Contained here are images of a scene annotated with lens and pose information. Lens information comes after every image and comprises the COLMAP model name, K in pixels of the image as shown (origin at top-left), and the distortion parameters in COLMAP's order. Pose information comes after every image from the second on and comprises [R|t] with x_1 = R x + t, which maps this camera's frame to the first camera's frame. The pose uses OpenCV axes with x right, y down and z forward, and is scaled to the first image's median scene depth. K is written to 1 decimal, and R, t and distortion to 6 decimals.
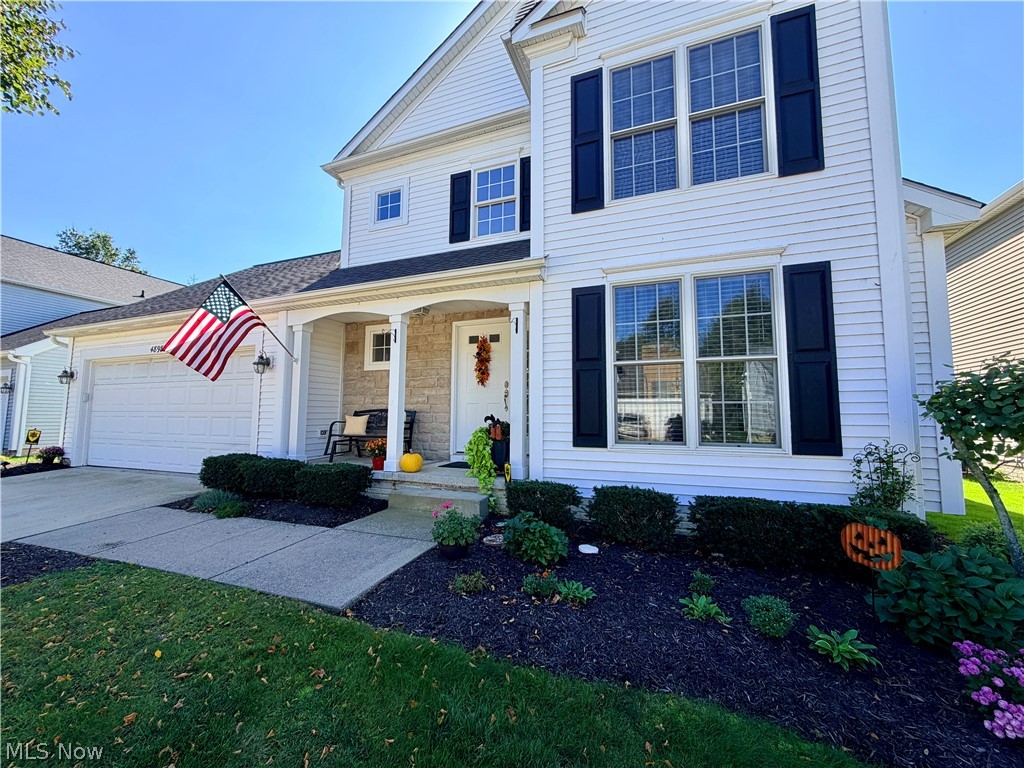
lens RADIAL K [[409.3, 0, 512.0], [0, 409.3, 384.0], [0, 0, 1]] dist [-0.001740, -0.000086]
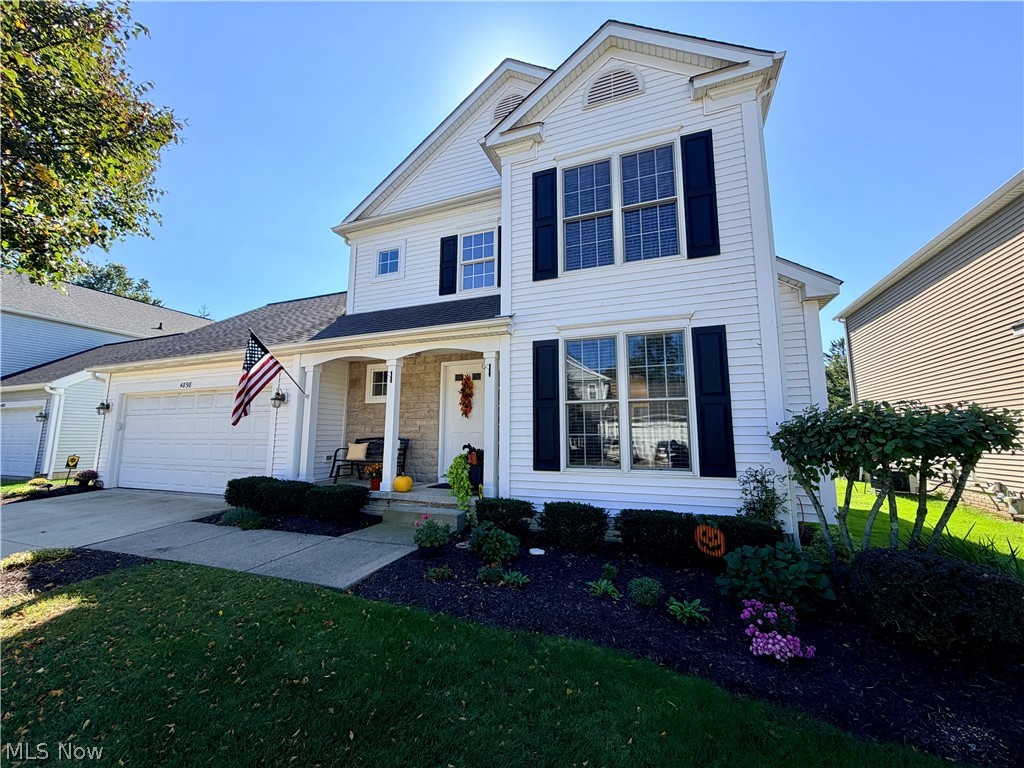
lens RADIAL K [[409.3, 0, 512.0], [0, 409.3, 384.0], [0, 0, 1]] dist [-0.001740, -0.000086]
pose [[0.999983, -0.002931, -0.005013, 0.090954], [0.002661, 0.998588, -0.053048, -0.039610], [0.005161, 0.053034, 0.998579, -0.235705]]
